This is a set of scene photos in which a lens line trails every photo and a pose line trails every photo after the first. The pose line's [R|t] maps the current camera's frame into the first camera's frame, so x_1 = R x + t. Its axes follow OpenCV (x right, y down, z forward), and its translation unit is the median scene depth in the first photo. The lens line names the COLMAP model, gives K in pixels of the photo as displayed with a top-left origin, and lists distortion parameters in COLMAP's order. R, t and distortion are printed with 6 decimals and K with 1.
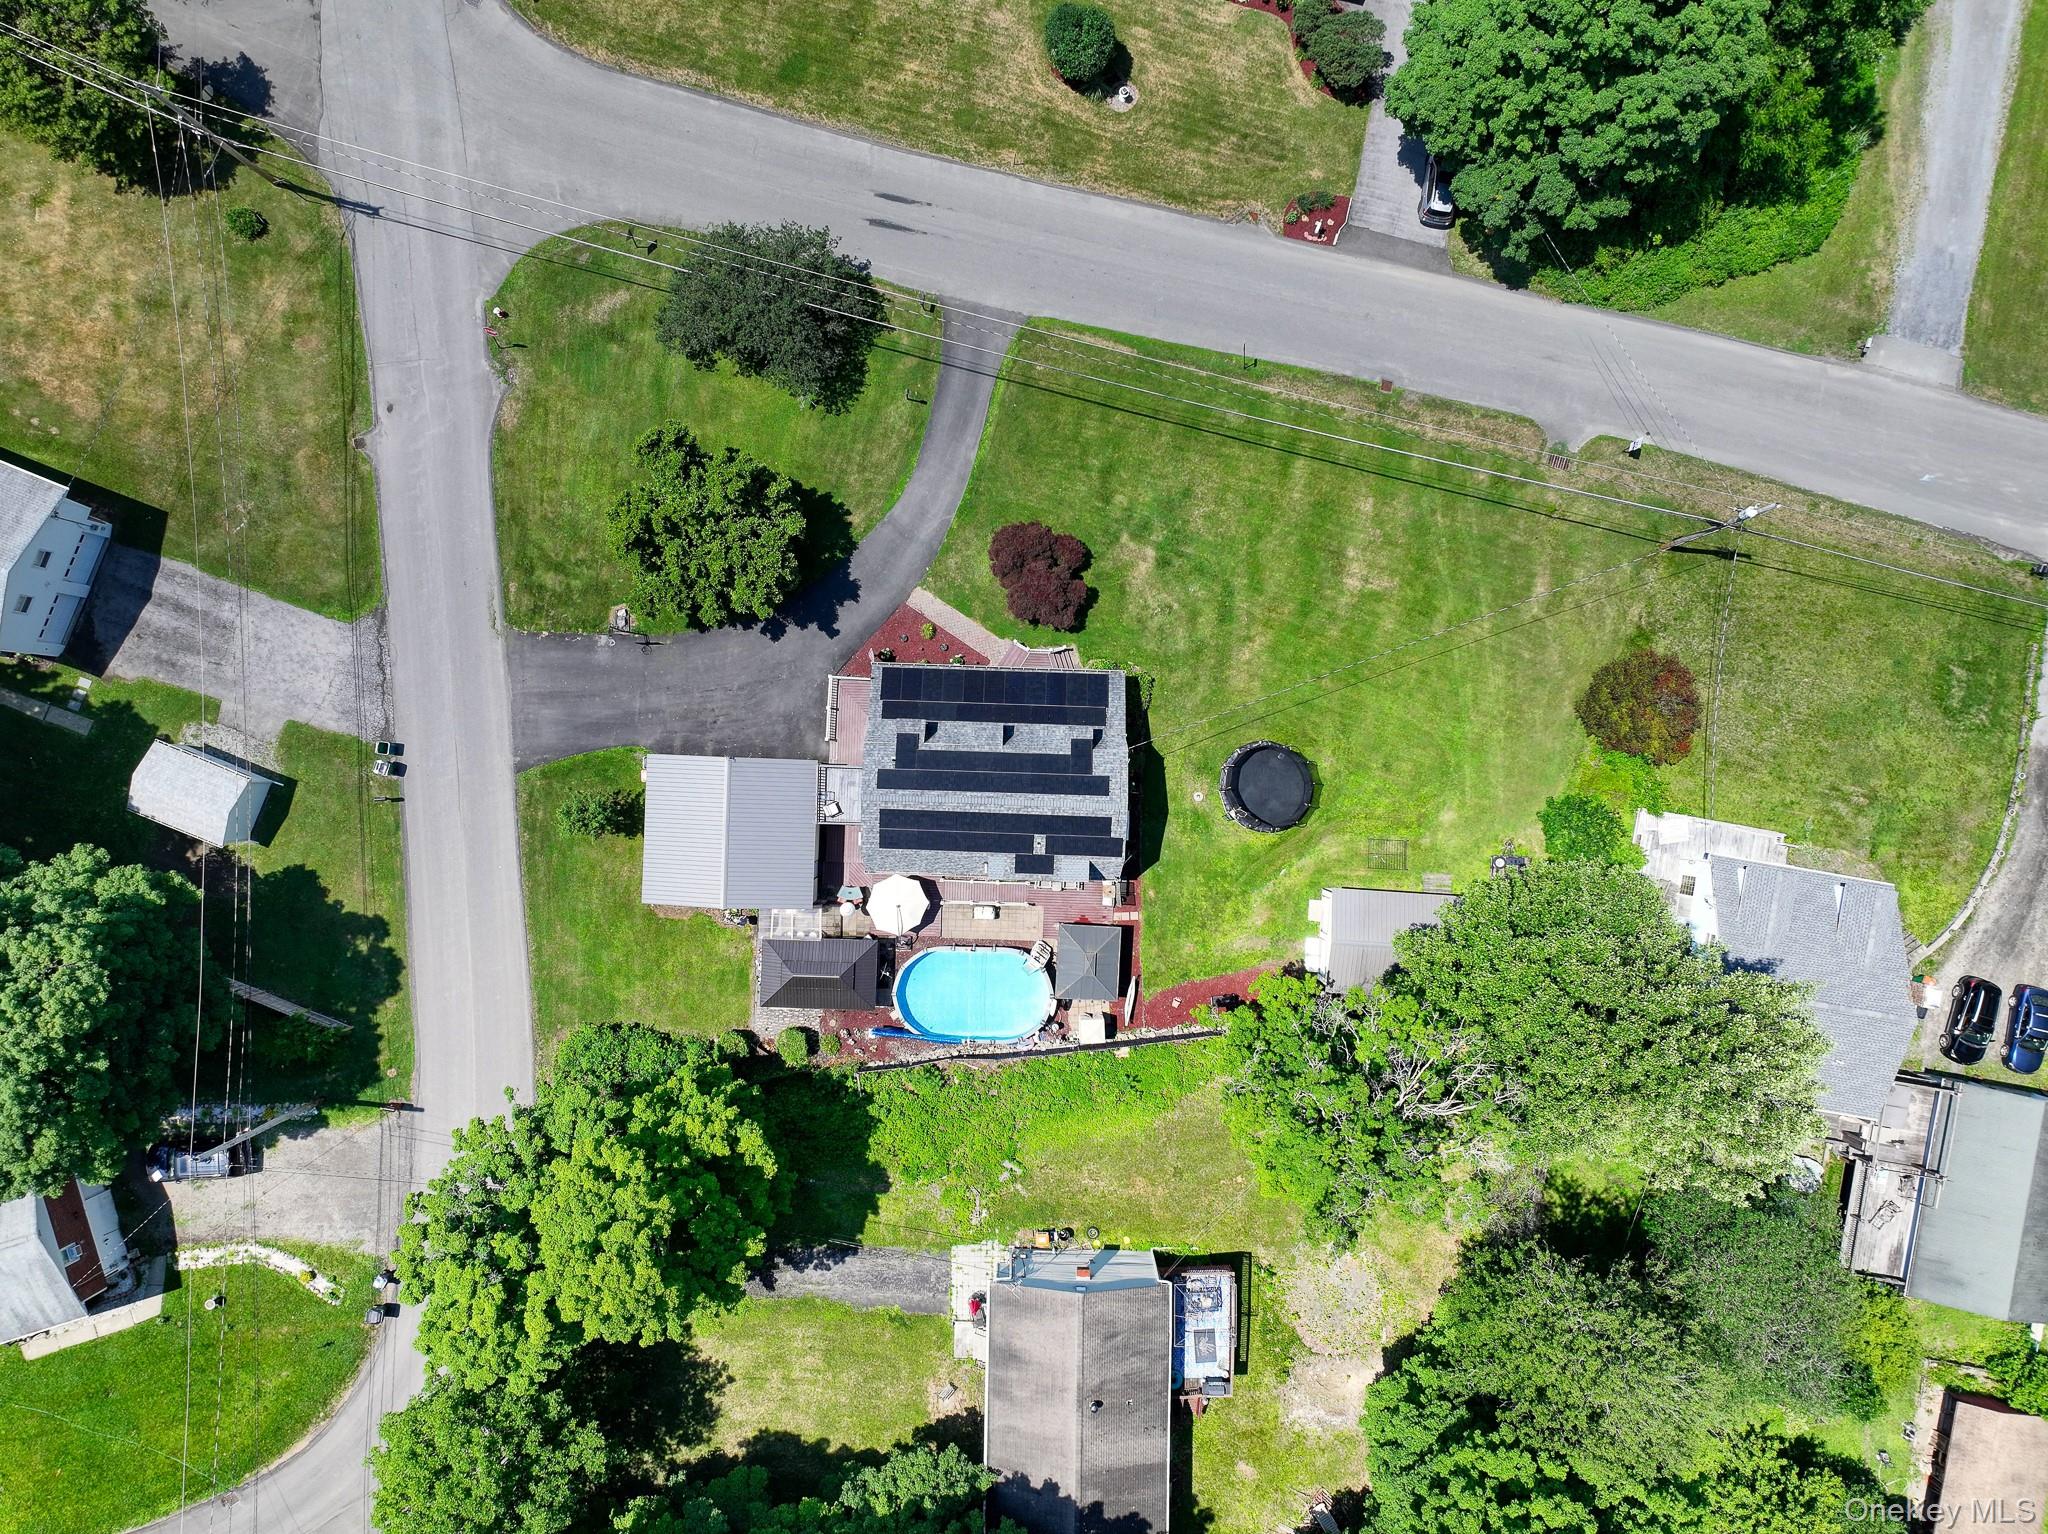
lens RADIAL K [[1425.3, 0, 1038.8], [0, 1425.3, 763.3], [0, 0, 1]] dist [0.001132, -0.000883]
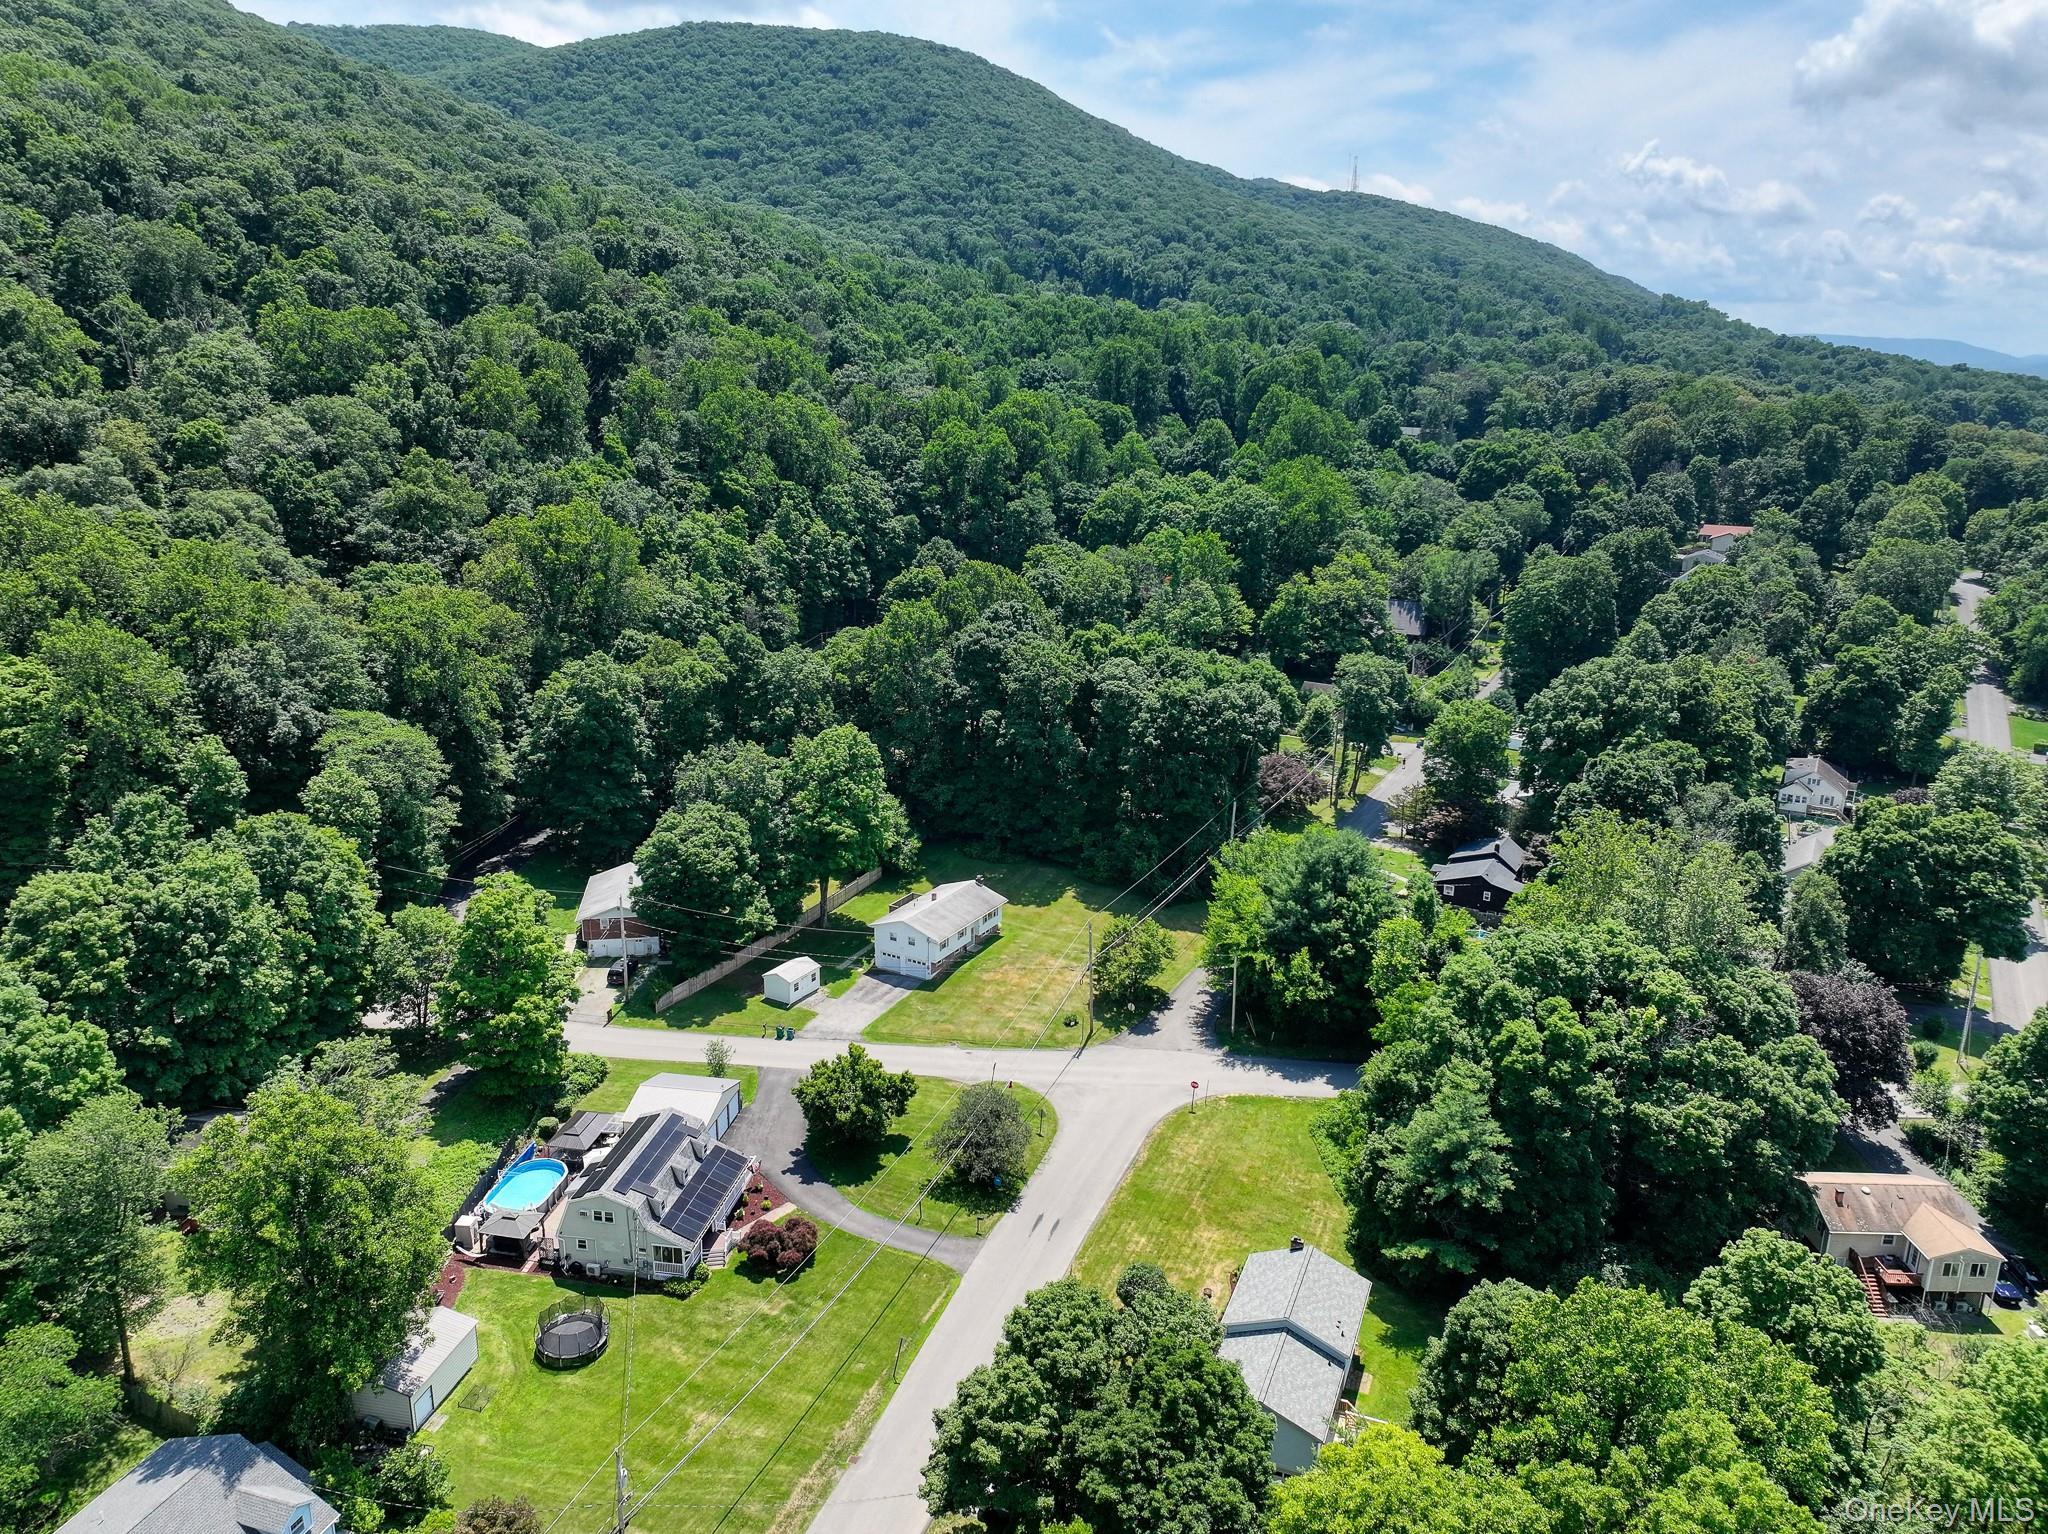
lens RADIAL K [[1425.3, 0, 1038.8], [0, 1425.3, 763.3], [0, 0, 1]] dist [0.001132, -0.000883]
pose [[-0.120105, 0.266394, -0.956352, 1.235140], [-0.992437, -0.056843, 0.108803, -0.527617], [-0.025378, 0.962187, 0.271206, 0.120122]]
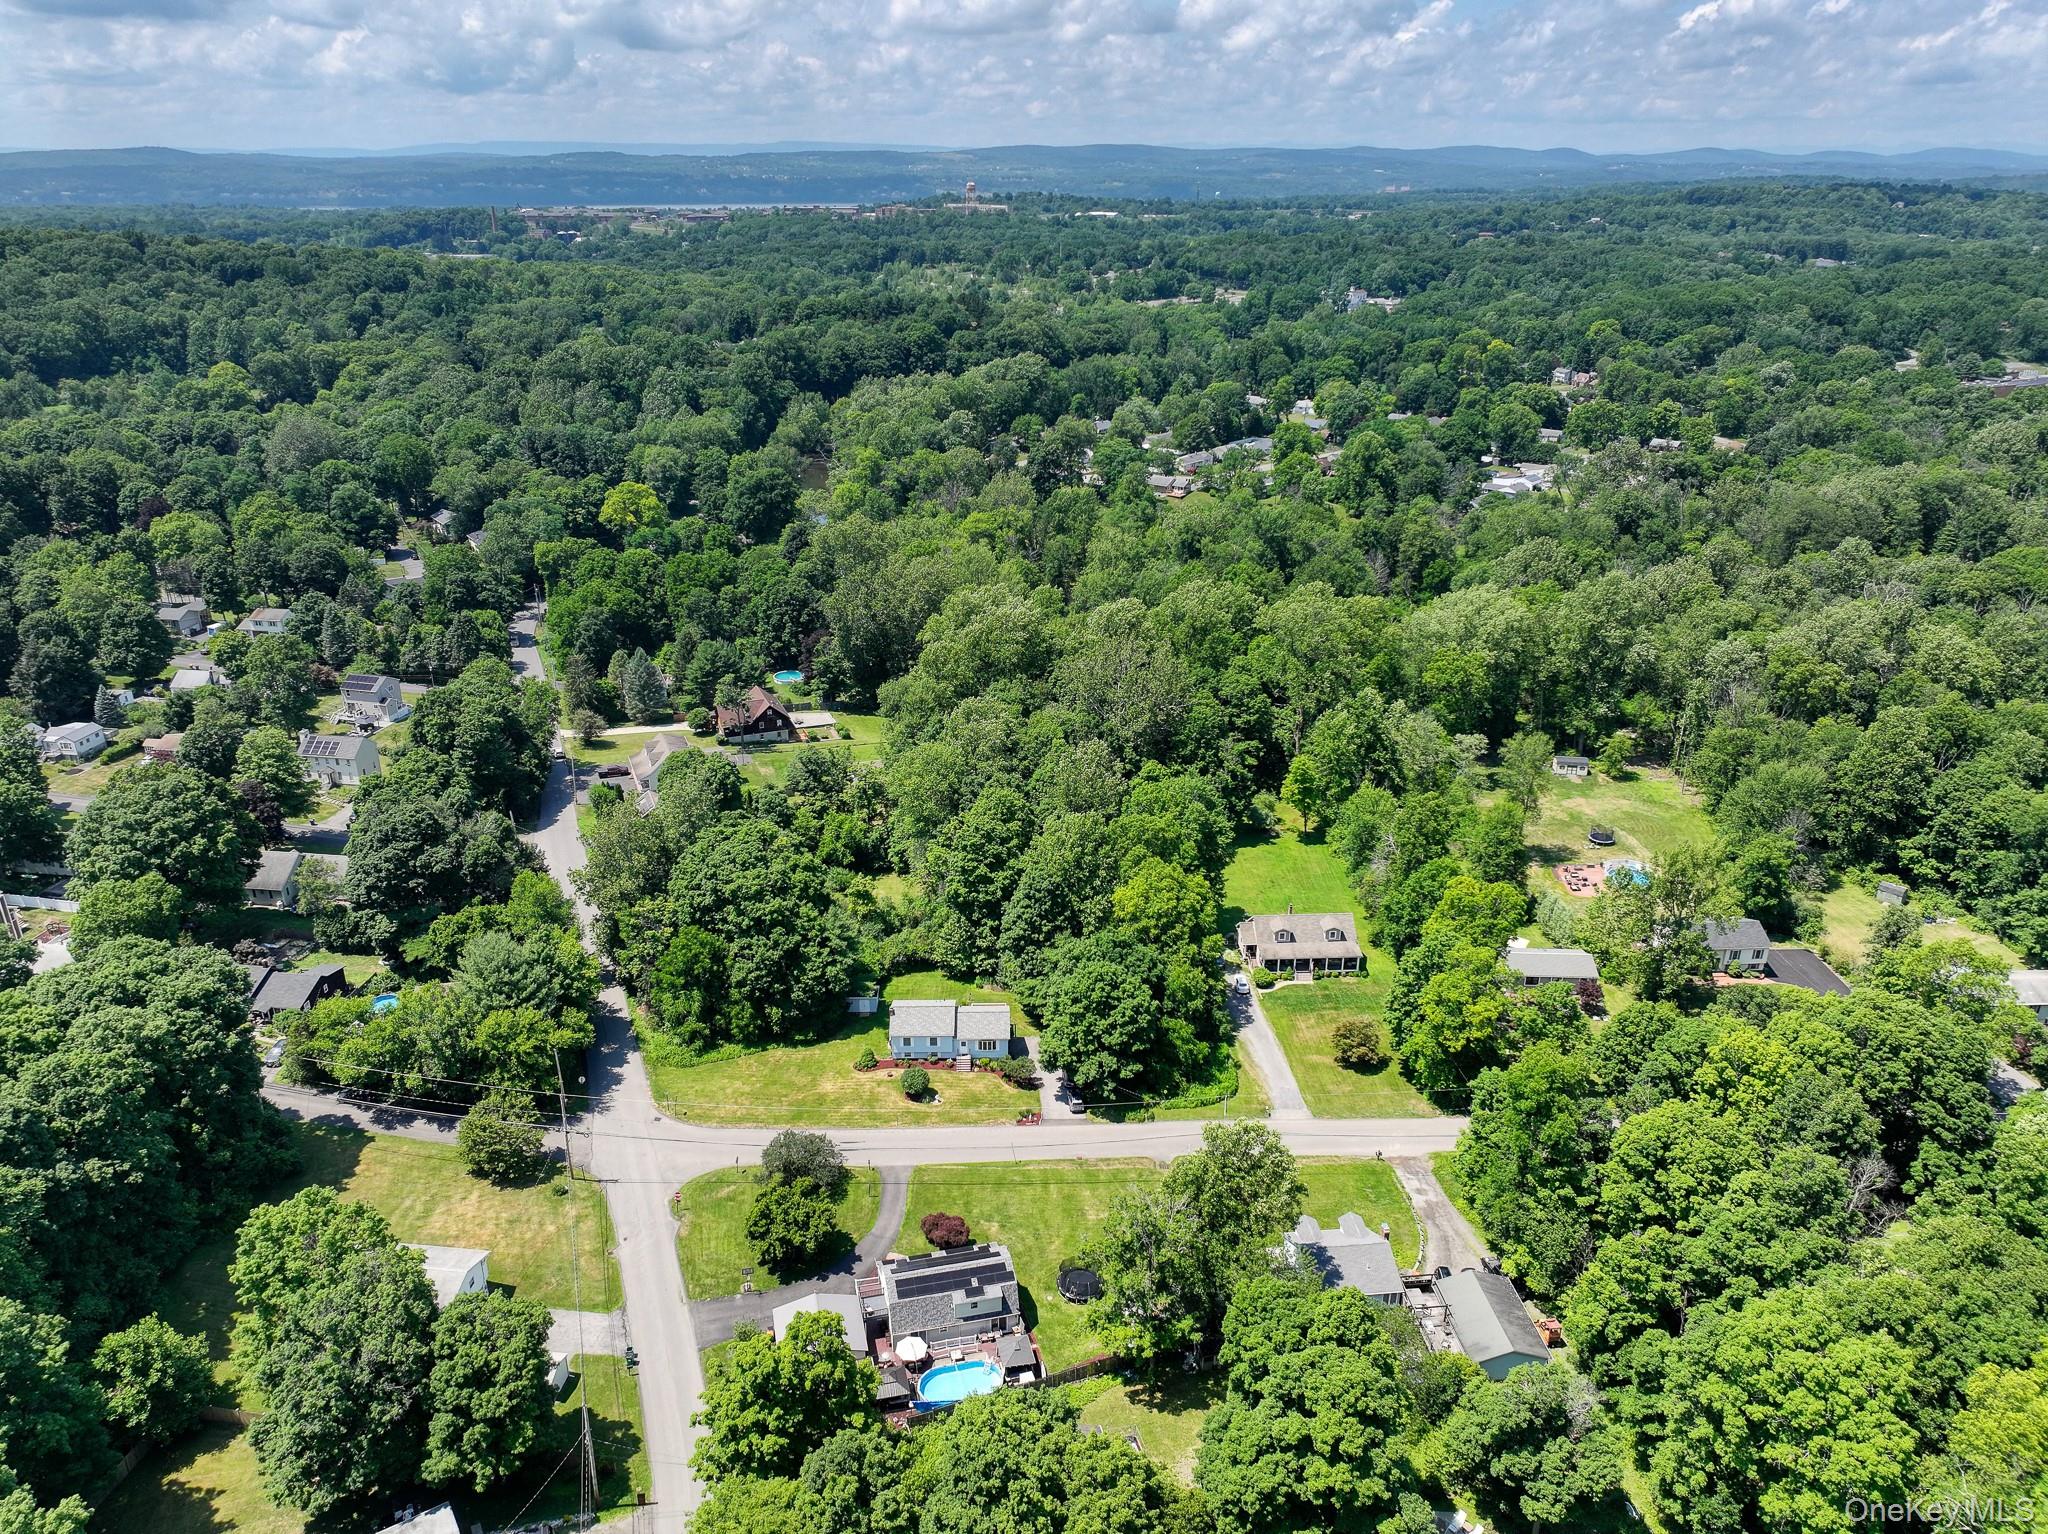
lens RADIAL K [[1425.3, 0, 1038.8], [0, 1425.3, 763.3], [0, 0, 1]] dist [0.001132, -0.000883]
pose [[0.962088, -0.104672, 0.251856, -0.323663], [0.272740, 0.371833, -0.887329, 1.506332], [-0.000770, 0.922379, 0.386284, -0.449636]]
